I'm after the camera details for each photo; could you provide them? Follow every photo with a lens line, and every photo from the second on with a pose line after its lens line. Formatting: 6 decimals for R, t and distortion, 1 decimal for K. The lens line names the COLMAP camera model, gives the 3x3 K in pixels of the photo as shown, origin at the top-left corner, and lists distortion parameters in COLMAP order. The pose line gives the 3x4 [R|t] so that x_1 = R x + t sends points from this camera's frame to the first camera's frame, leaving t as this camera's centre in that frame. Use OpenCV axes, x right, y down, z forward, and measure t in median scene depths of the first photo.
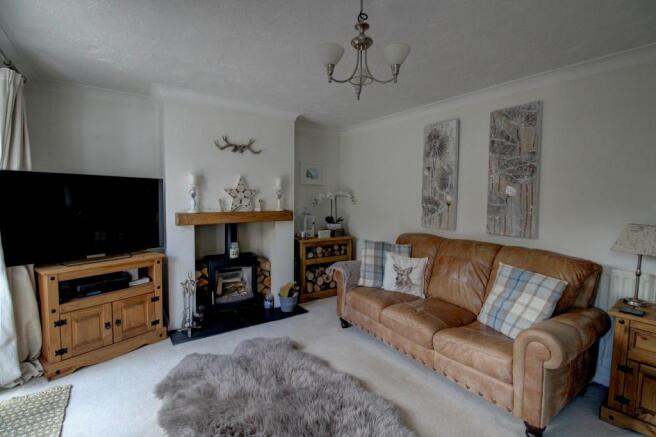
lens RADIAL K [[308.3, 0, 331.3], [0, 308.3, 208.8], [0, 0, 1]] dist [-0.013364, -0.000481]
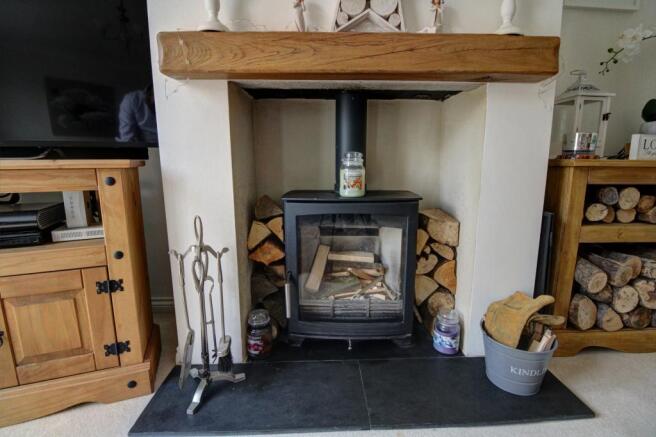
lens RADIAL K [[308.3, 0, 331.3], [0, 308.3, 208.8], [0, 0, 1]] dist [-0.013364, -0.000481]
pose [[0.838741, 0.073467, -0.539551, -0.137604], [-0.012396, 0.993176, 0.115965, 0.125466], [0.544389, -0.090577, 0.833928, 0.659067]]
